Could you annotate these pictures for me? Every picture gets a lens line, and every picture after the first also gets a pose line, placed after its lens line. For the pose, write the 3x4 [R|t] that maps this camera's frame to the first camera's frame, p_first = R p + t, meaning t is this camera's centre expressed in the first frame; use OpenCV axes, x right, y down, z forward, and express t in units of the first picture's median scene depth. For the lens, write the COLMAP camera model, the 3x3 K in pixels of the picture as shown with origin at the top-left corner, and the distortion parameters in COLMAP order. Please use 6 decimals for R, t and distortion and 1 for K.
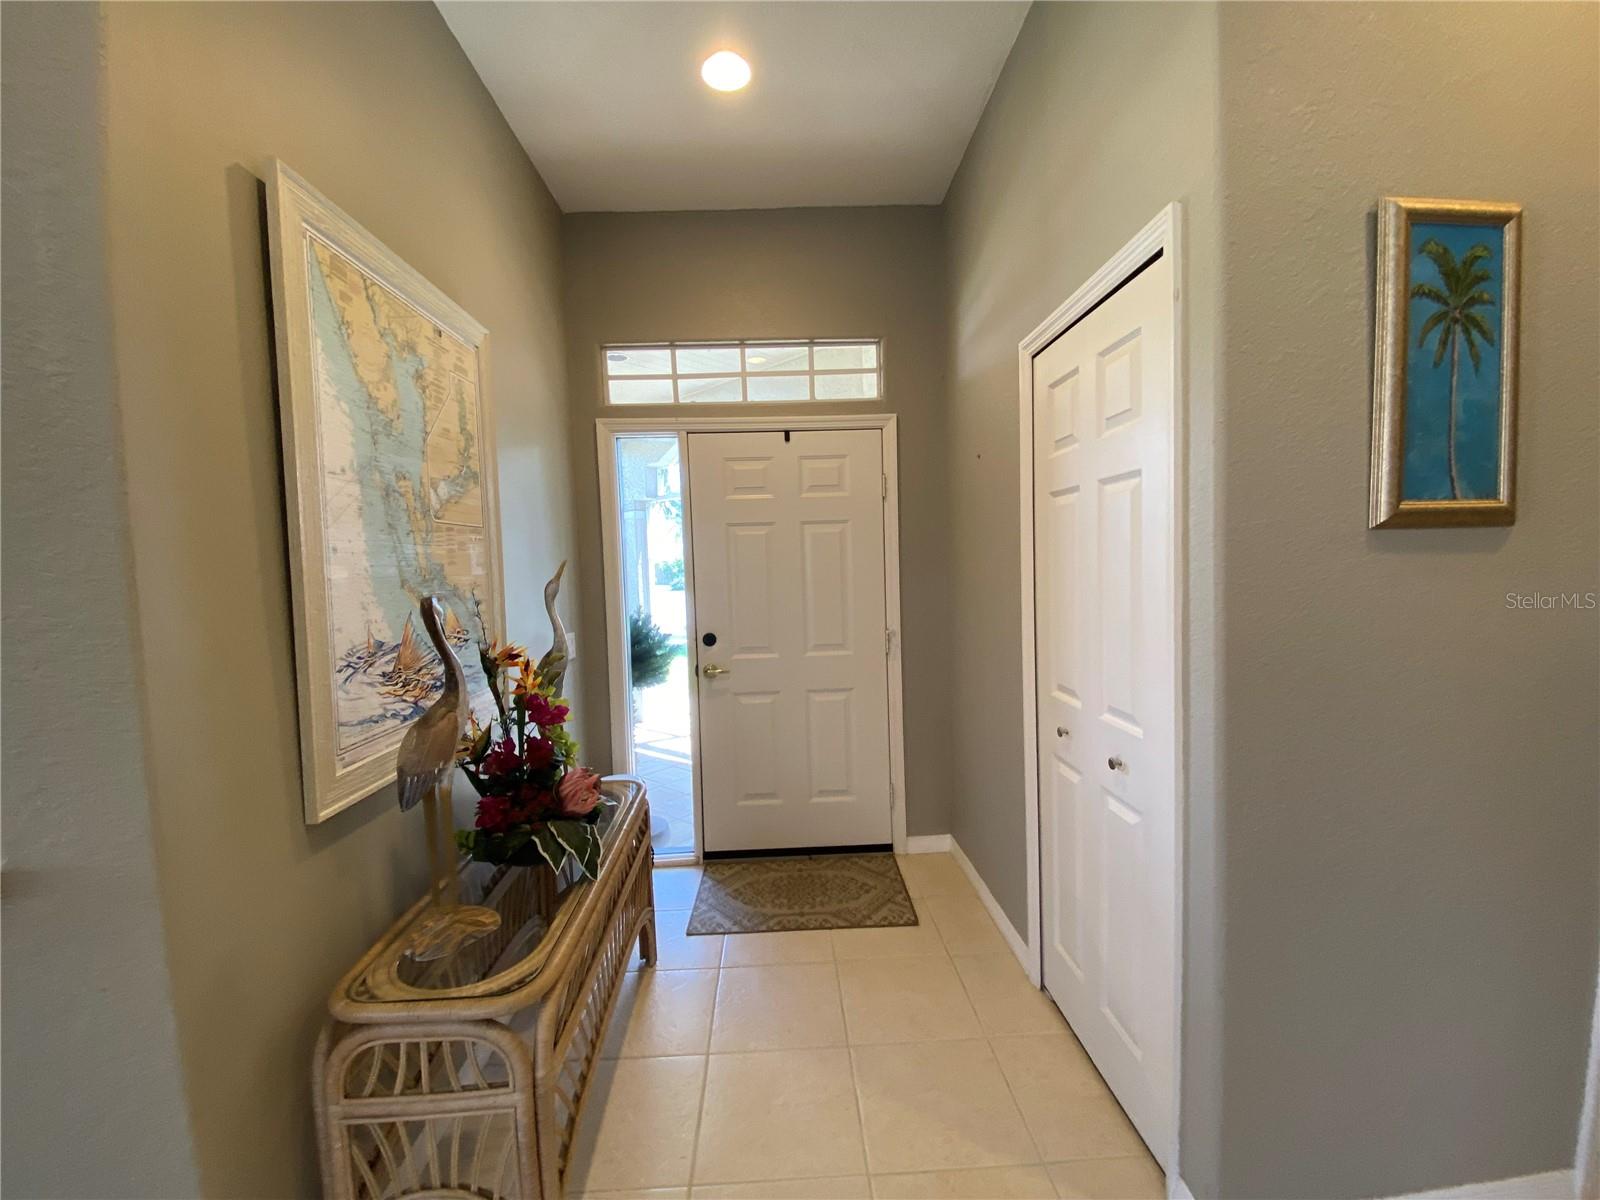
lens RADIAL K [[640.7, 0, 802.5], [0, 640.7, 605.5], [0, 0, 1]] dist [0.000077, -0.011339]
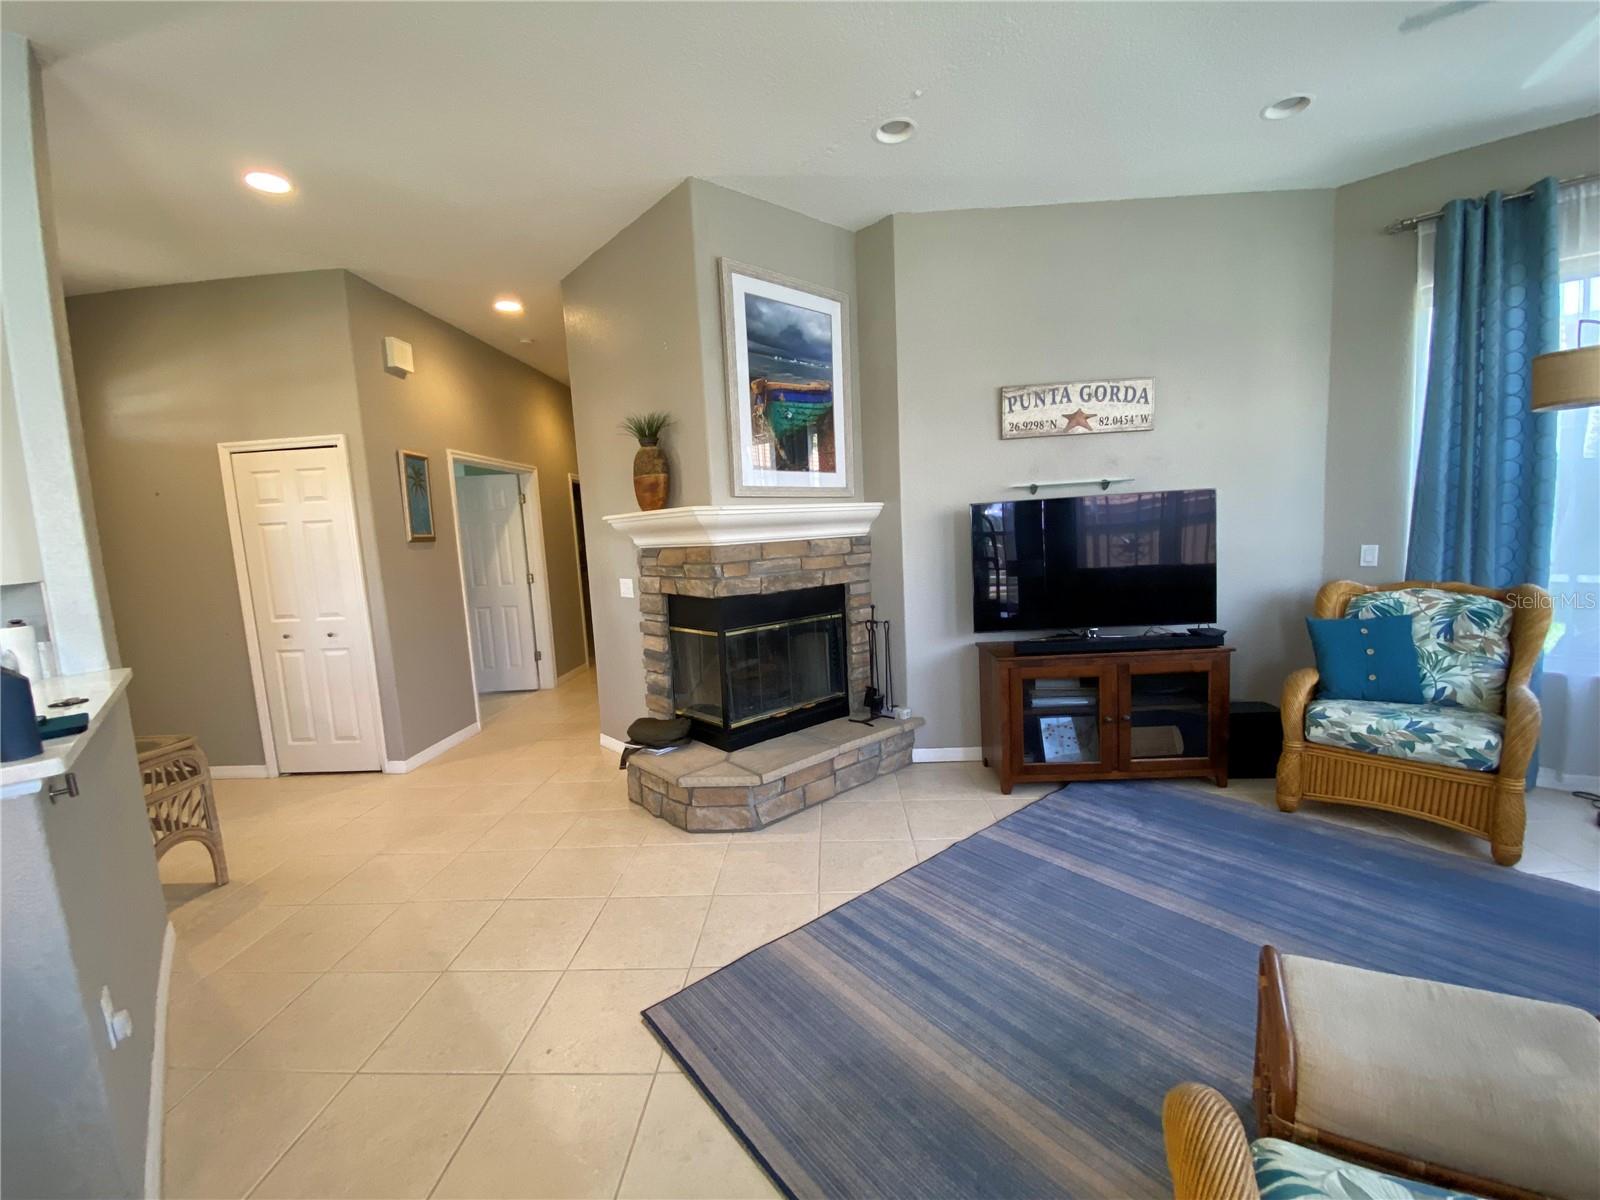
lens RADIAL K [[644.5, 0, 798.3], [0, 644.5, 606.0], [0, 0, 1]] dist [0.030074, -0.026797]
pose [[0.096072, -0.087157, 0.991551, -2.501598], [0.101177, 0.991855, 0.077380, 0.164679], [-0.990219, 0.092888, 0.104108, -1.482073]]
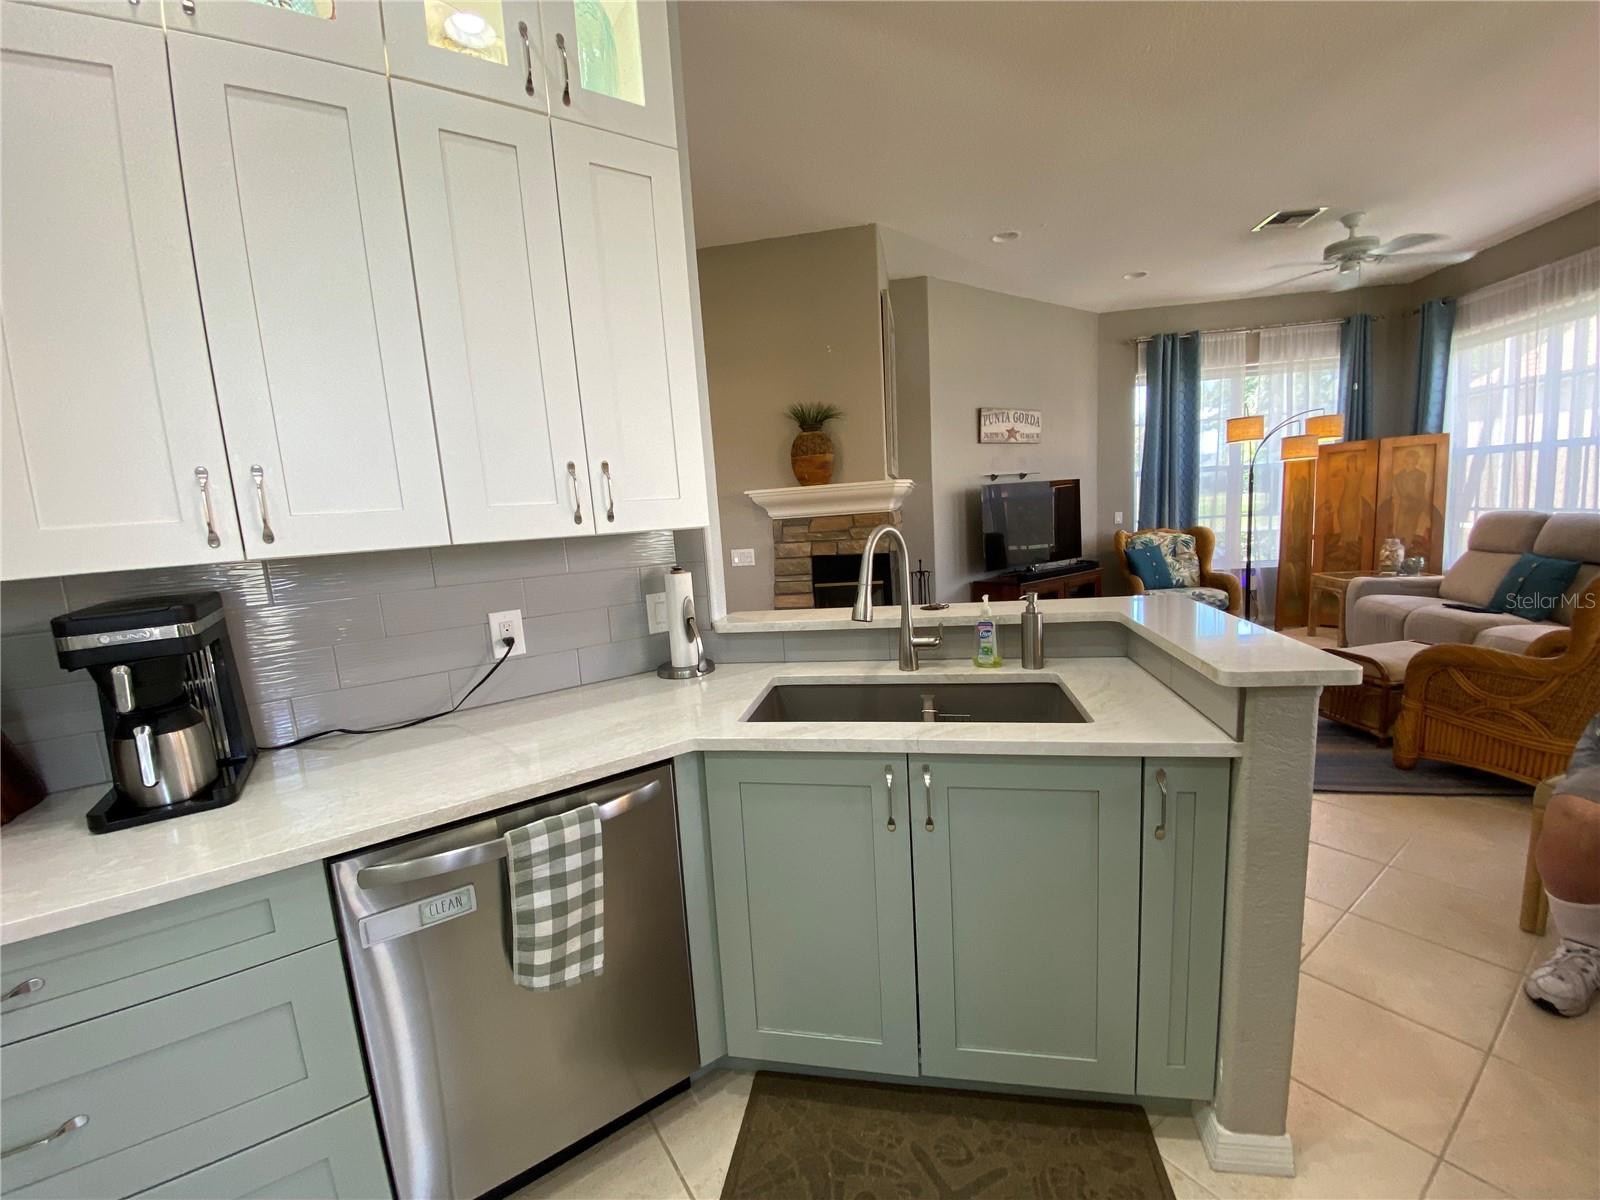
lens RADIAL K [[644.5, 0, 798.3], [0, 644.5, 606.0], [0, 0, 1]] dist [0.030074, -0.026797]
pose [[-0.528800, -0.057984, 0.846764, -2.551409], [0.126582, 0.981118, 0.146233, 0.020201], [-0.839254, 0.184513, -0.511475, 1.325849]]
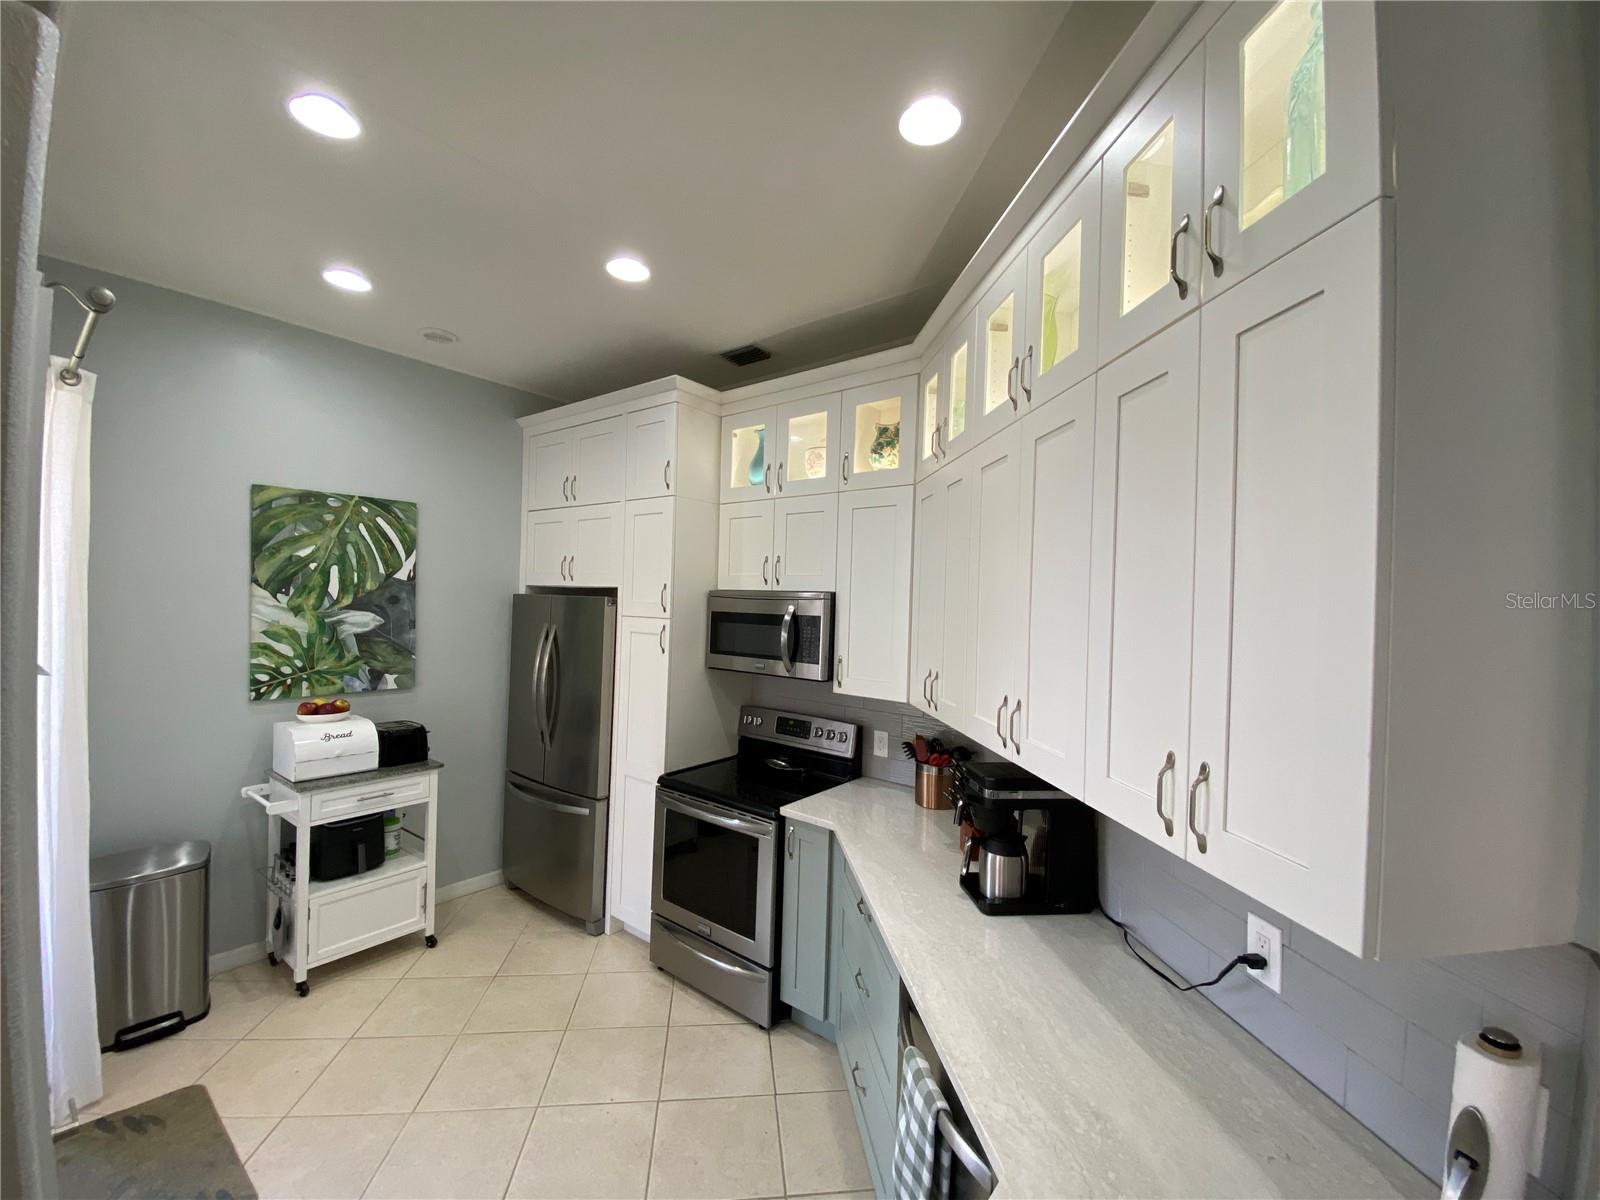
lens RADIAL K [[640.7, 0, 802.5], [0, 640.7, 605.5], [0, 0, 1]] dist [0.000077, -0.011339]
pose [[0.993676, 0.064164, 0.092142, -1.861411], [-0.059516, 0.996854, -0.052341, -0.251698], [-0.095211, 0.046527, 0.994369, 0.153284]]
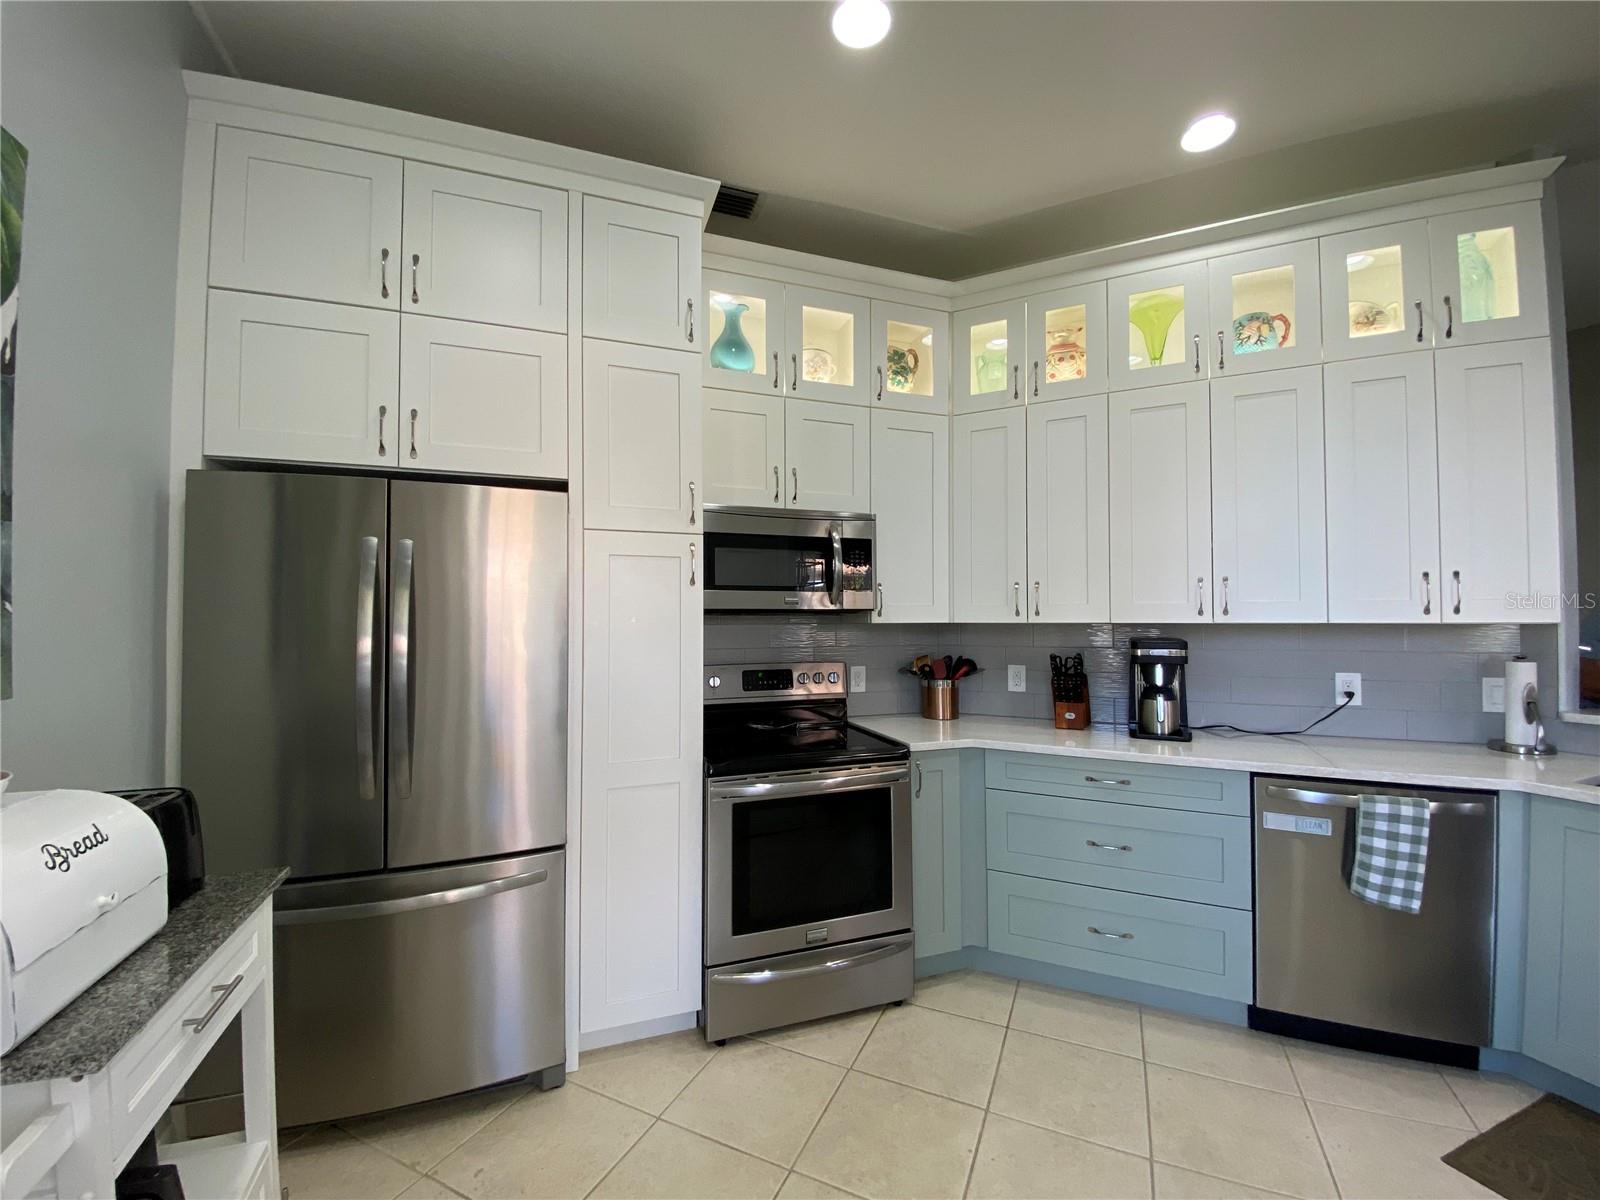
lens RADIAL K [[640.7, 0, 802.5], [0, 640.7, 605.5], [0, 0, 1]] dist [0.000077, -0.011339]
pose [[0.463356, 0.047630, 0.884891, -3.580721], [0.034746, 0.996810, -0.071848, 0.033904], [-0.885491, 0.064038, 0.460223, 1.725531]]
